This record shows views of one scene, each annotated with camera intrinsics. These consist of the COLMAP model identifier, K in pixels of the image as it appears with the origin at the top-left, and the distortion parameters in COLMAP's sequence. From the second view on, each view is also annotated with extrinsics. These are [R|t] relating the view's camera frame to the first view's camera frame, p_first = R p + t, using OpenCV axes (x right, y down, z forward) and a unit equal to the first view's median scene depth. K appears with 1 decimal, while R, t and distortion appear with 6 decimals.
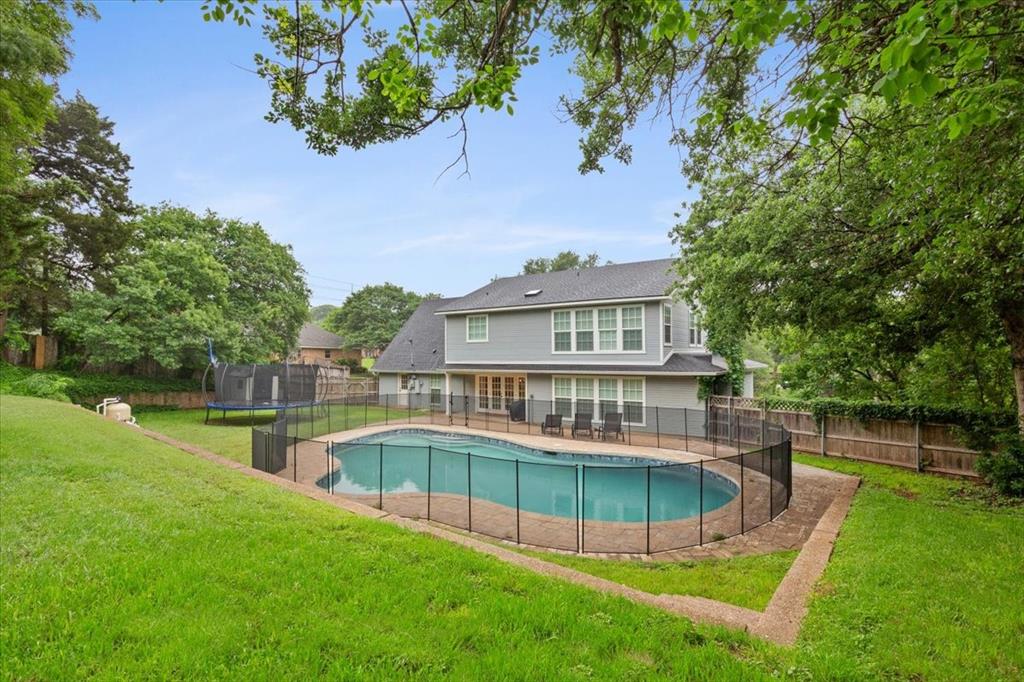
lens RADIAL K [[496.7, 0, 506.0], [0, 496.7, 351.4], [0, 0, 1]] dist [0.002188, 0.000737]
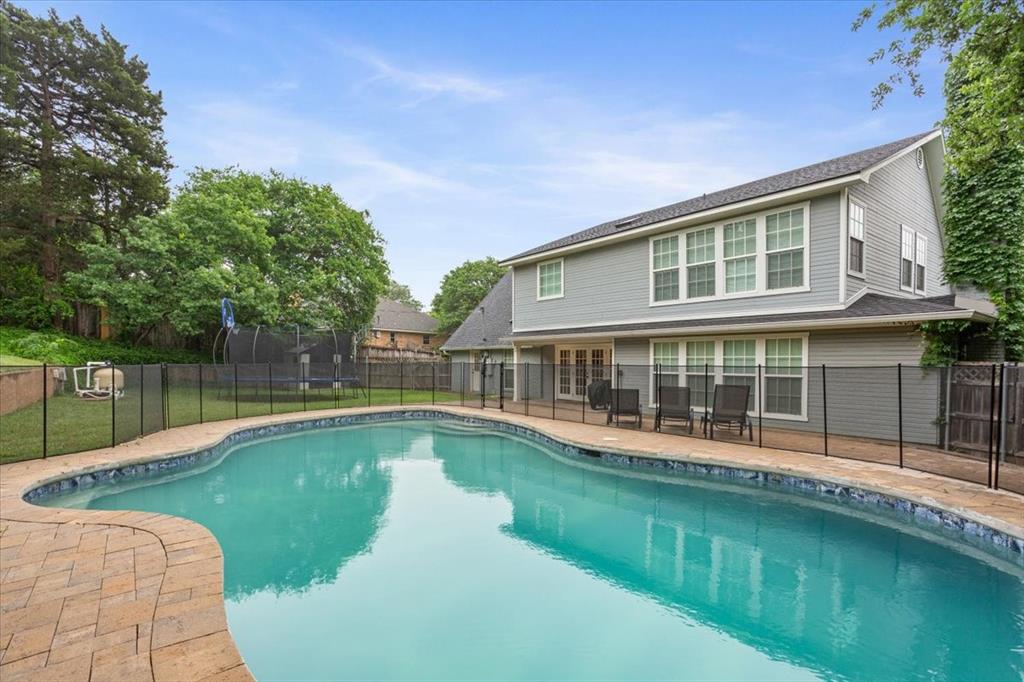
lens RADIAL K [[510.8, 0, 498.5], [0, 510.8, 370.2], [0, 0, 1]] dist [-0.038971, 0.039105]
pose [[0.954266, 0.009455, -0.298809, 0.106999], [0.000572, 0.999440, 0.033452, 0.068198], [0.298958, -0.032093, 0.953726, 0.317255]]
